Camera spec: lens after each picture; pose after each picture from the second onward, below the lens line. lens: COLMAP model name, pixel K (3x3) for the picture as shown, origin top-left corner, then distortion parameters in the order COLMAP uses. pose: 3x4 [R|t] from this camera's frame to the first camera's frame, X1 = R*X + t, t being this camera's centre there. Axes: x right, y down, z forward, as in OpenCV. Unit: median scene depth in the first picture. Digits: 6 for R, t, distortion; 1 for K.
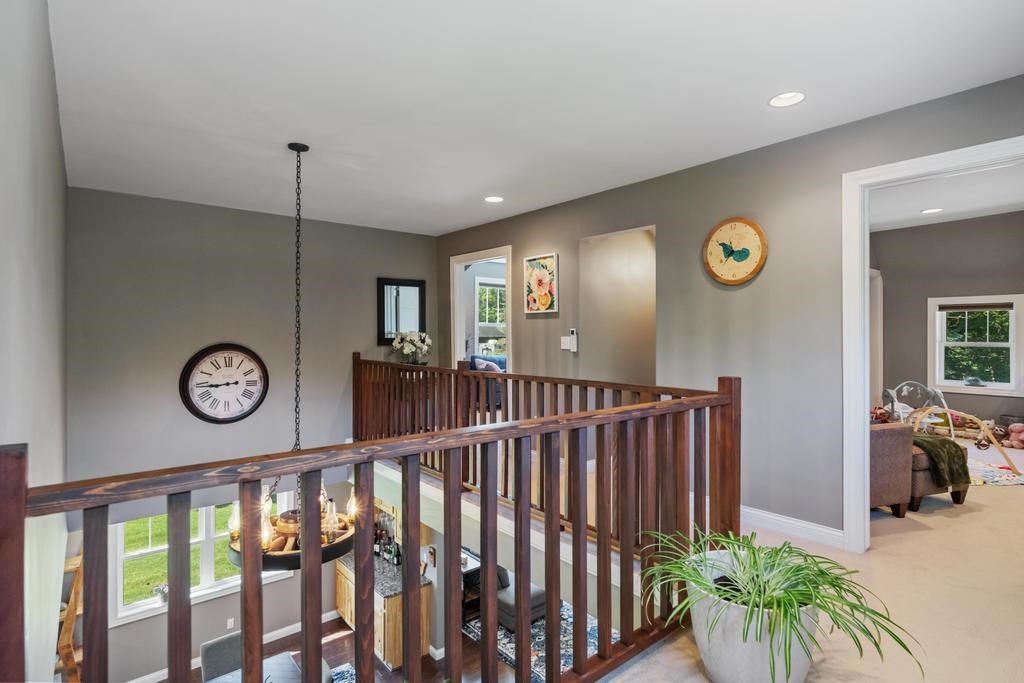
lens RADIAL K [[521.3, 0, 509.1], [0, 521.3, 338.9], [0, 0, 1]] dist [-0.002843, -0.000105]
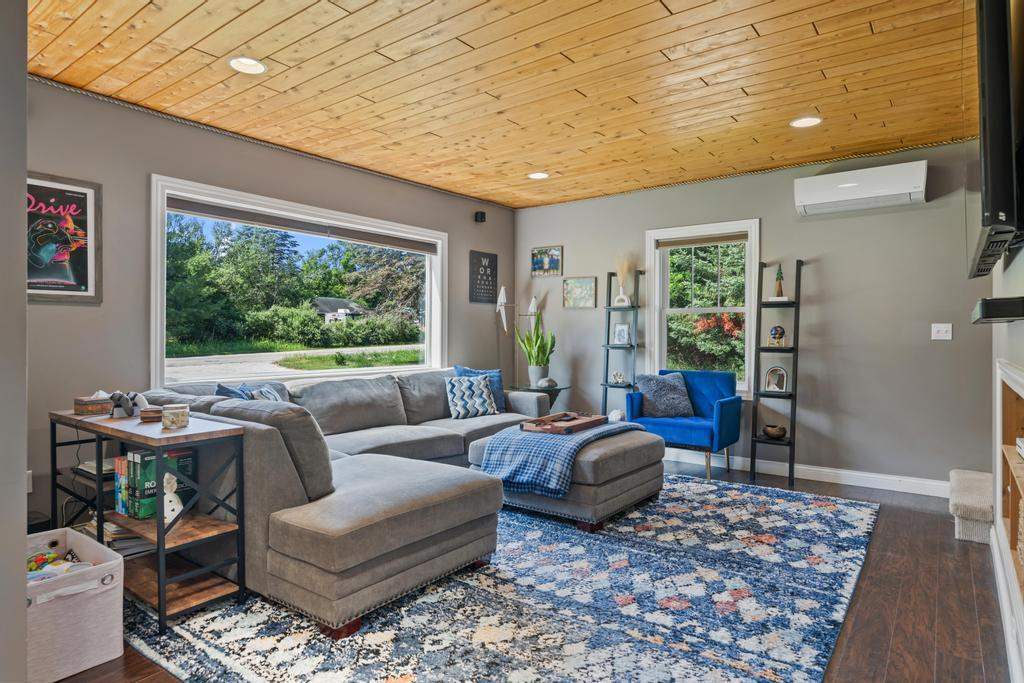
lens RADIAL K [[592.1, 0, 509.4], [0, 592.1, 339.2], [0, 0, 1]] dist [-0.001852, 0.000613]
pose [[0.971949, -0.000934, 0.235189, 0.025395], [-0.000297, 0.999986, 0.005198, 0.483465], [-0.235190, -0.005122, 0.971936, 0.802590]]
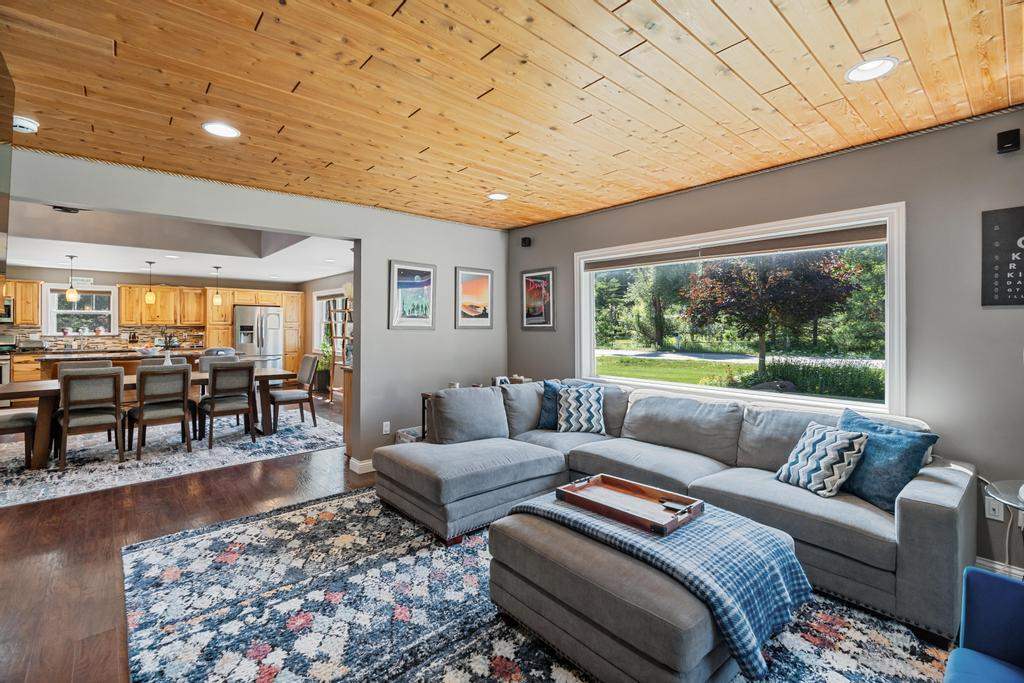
lens RADIAL K [[463.2, 0, 515.6], [0, 463.2, 324.7], [0, 0, 1]] dist [-0.003764, 0.000130]
pose [[0.026763, -0.005504, -0.999627, 0.608949], [-0.006916, 0.999960, -0.005691, 0.447848], [0.999618, 0.007066, 0.026723, 1.348647]]
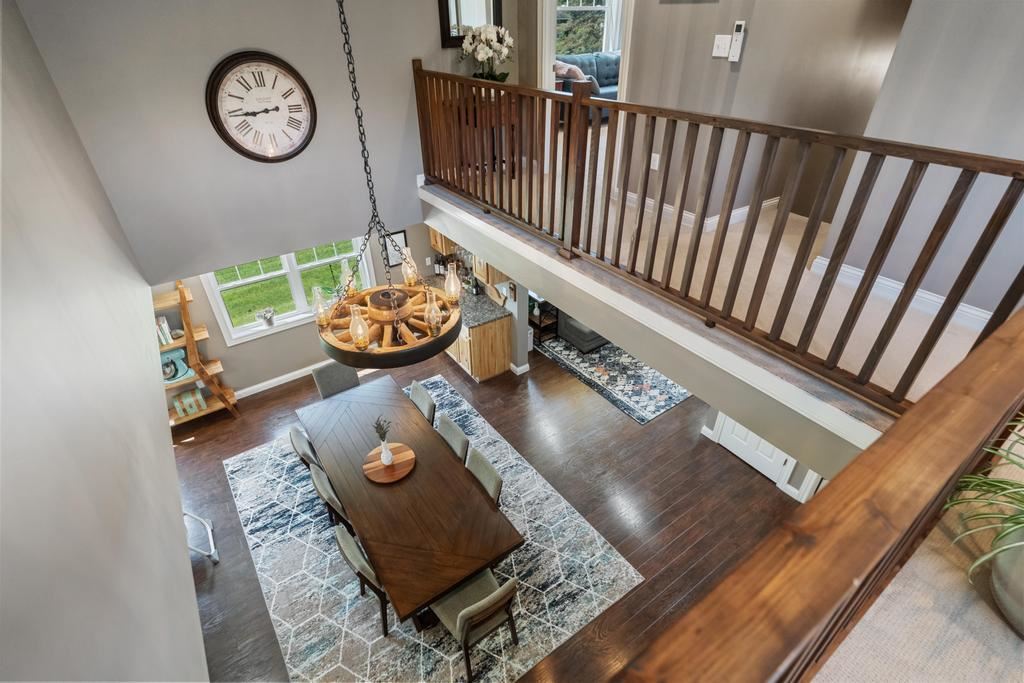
lens RADIAL K [[485.8, 0, 511.3], [0, 485.8, 343.0], [0, 0, 1]] dist [-0.002000, -0.000013]
pose [[0.996658, 0.034420, -0.074088, -0.086593], [0.012109, 0.834643, 0.550658, -0.017218], [0.080791, -0.549714, 0.831437, 0.187701]]
